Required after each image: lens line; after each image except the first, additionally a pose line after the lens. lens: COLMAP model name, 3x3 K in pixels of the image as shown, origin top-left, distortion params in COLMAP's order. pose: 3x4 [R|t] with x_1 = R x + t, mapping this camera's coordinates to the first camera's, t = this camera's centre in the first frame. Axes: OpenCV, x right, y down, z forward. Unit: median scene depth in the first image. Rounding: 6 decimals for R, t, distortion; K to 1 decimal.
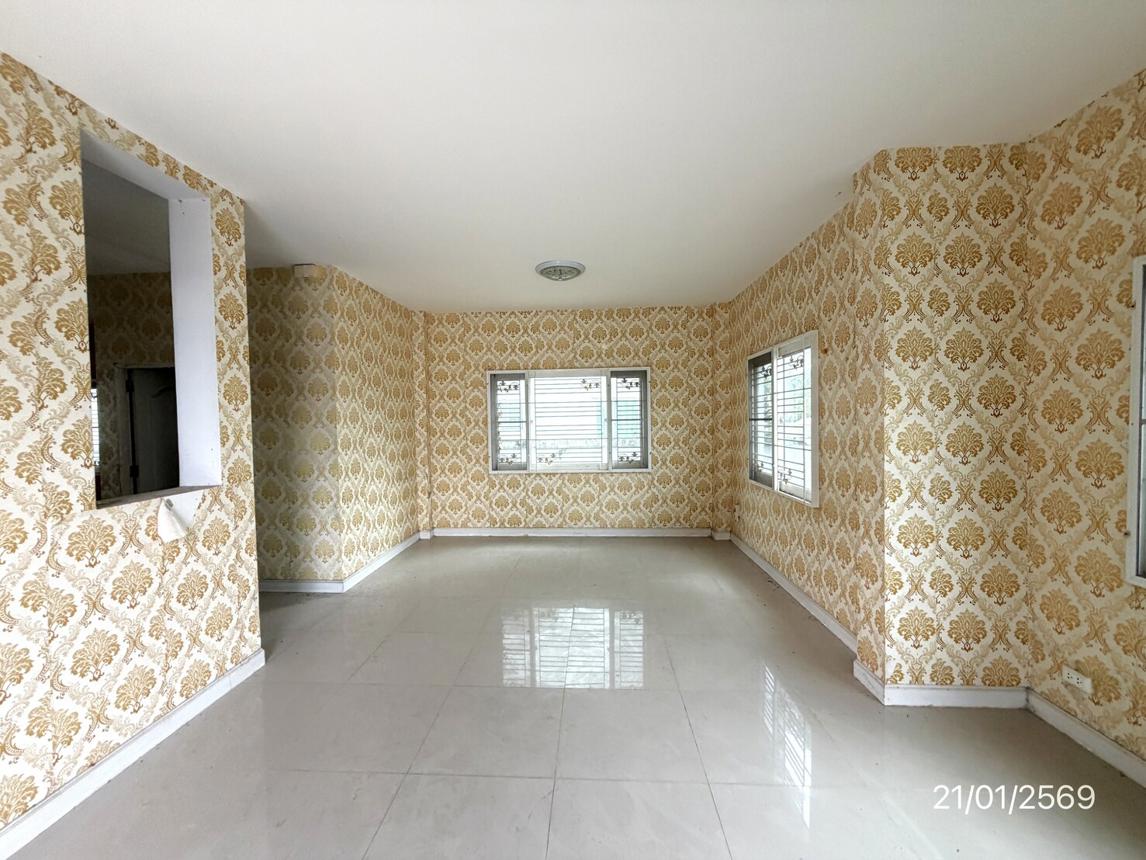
lens RADIAL K [[459.2, 0, 569.1], [0, 459.2, 429.8], [0, 0, 1]] dist [0.000805, 0.000714]
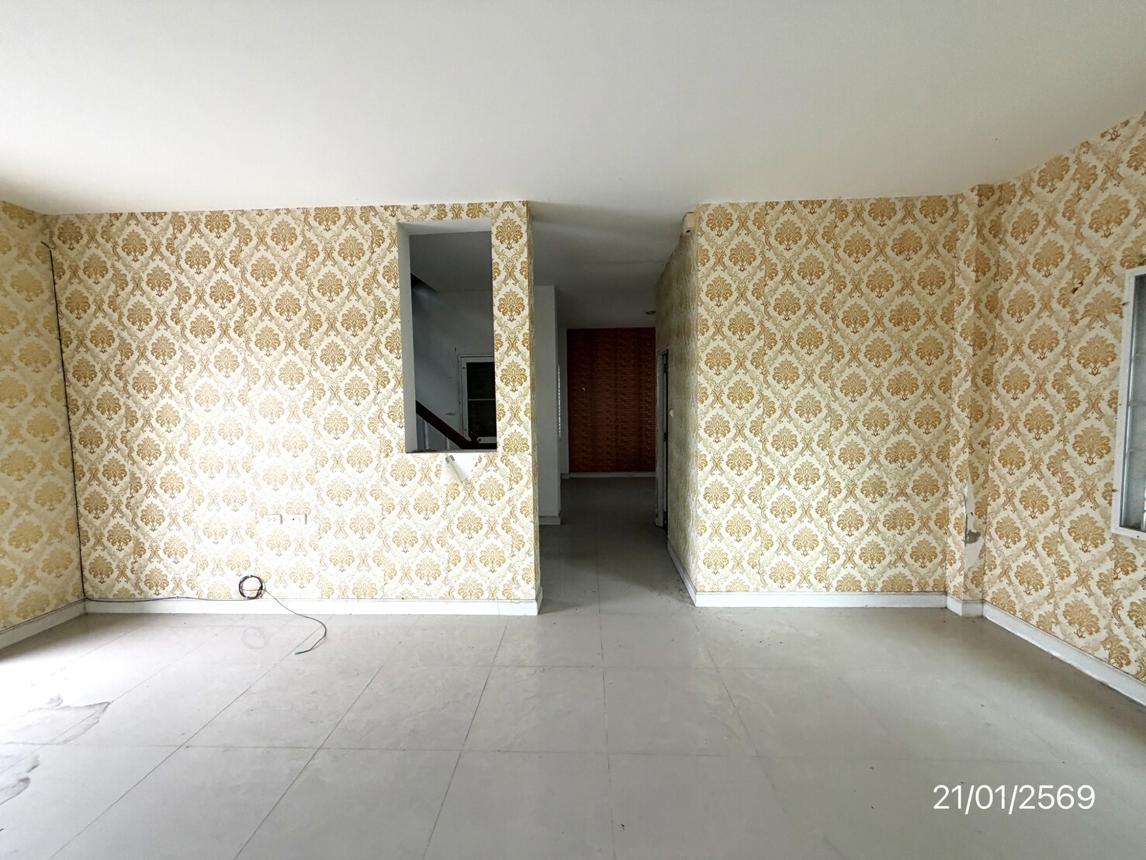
lens RADIAL K [[459.2, 0, 569.1], [0, 459.2, 429.8], [0, 0, 1]] dist [0.000805, 0.000714]
pose [[0.013483, 0.081354, -0.996594, 0.449194], [-0.014619, 0.996594, 0.081156, -0.039712], [0.999802, 0.013475, 0.014626, 1.107704]]
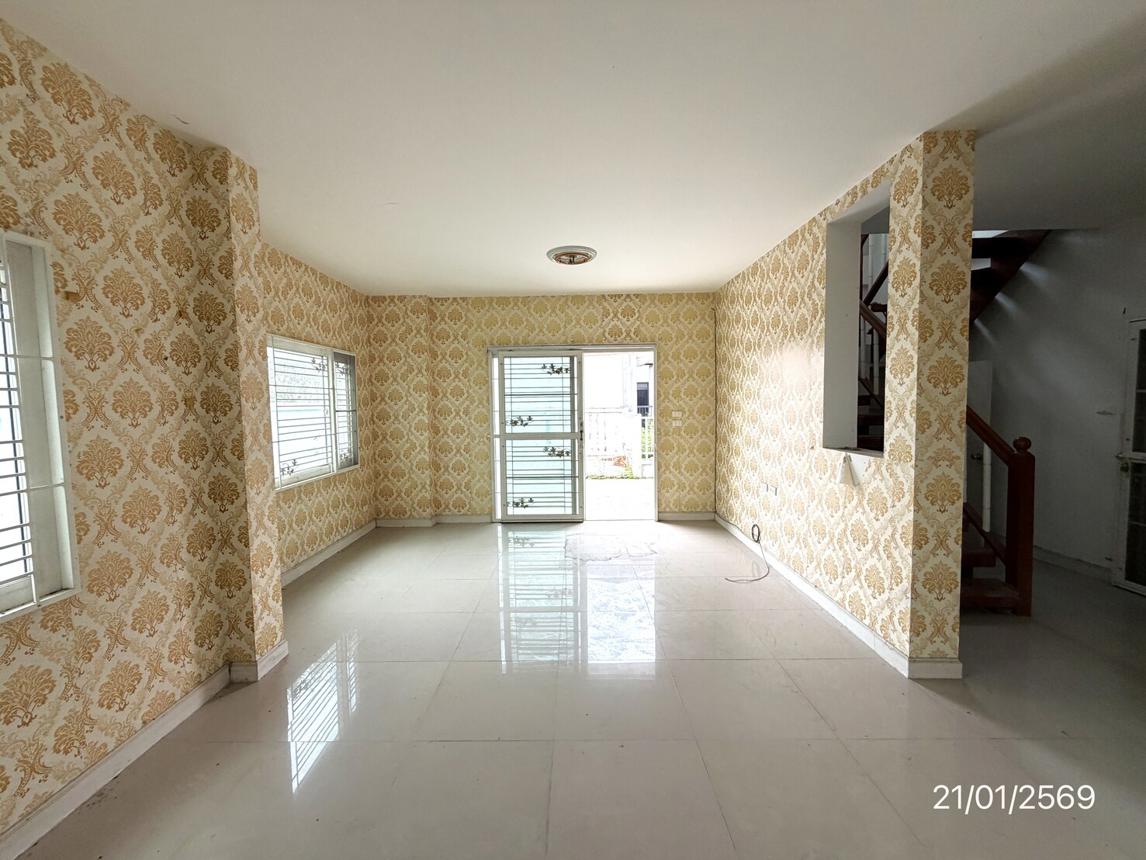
lens RADIAL K [[459.2, 0, 569.1], [0, 459.2, 429.8], [0, 0, 1]] dist [0.000805, 0.000714]
pose [[-0.998431, 0.033336, -0.045000, -0.004147], [0.029282, 0.995696, 0.087931, -0.051398], [0.047737, 0.086475, -0.995110, 1.875697]]
